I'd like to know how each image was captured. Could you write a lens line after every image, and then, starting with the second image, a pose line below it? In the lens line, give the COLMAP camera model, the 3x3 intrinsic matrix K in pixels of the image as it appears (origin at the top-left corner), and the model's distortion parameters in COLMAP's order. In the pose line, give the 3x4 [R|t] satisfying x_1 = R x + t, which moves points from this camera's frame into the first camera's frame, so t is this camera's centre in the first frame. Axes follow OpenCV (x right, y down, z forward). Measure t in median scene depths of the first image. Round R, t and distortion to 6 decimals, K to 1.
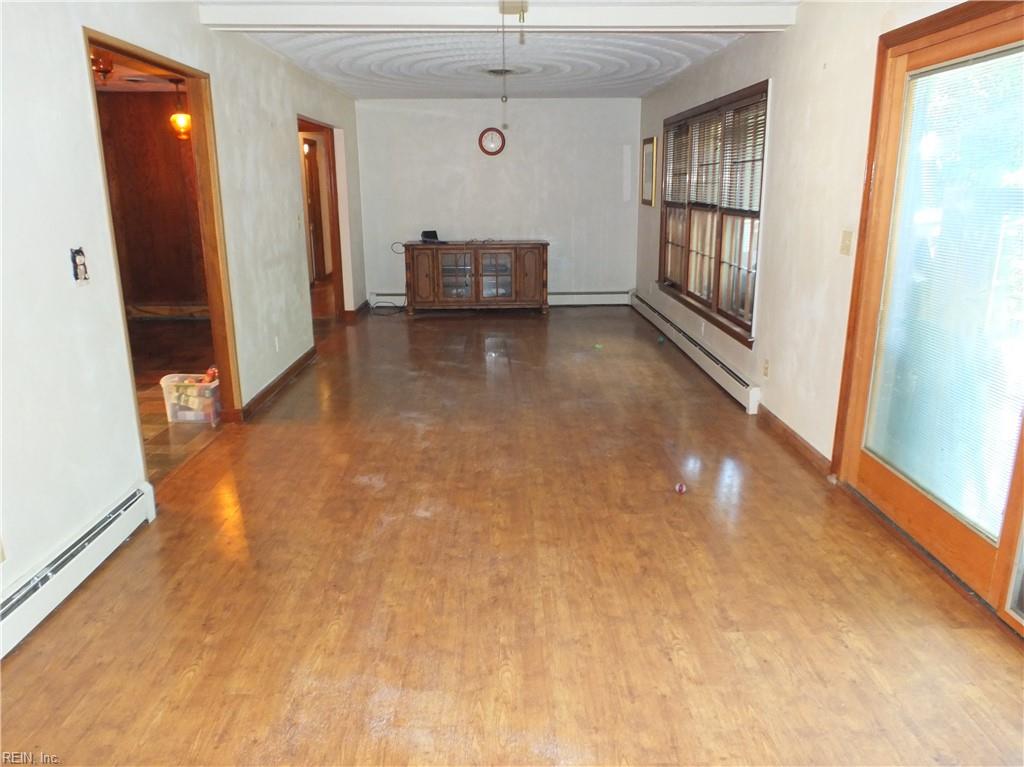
lens RADIAL K [[760.1, 0, 511.8], [0, 760.1, 387.6], [0, 0, 1]] dist [0.009837, 0.001173]
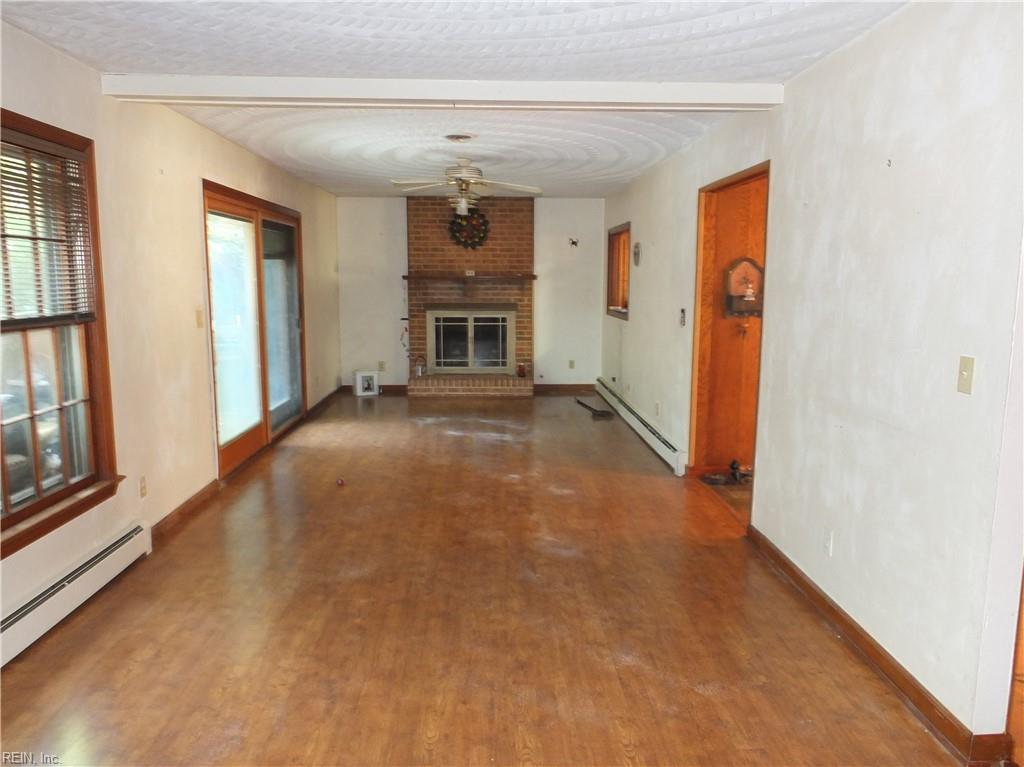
lens RADIAL K [[760.1, 0, 513.0], [0, 760.1, 382.5], [0, 0, 1]] dist [0.009837, 0.001173]
pose [[-0.999808, 0.000776, -0.019582, -0.065071], [-0.006956, 0.920100, 0.391623, -0.509273], [0.018321, 0.391684, -0.919917, 1.894444]]
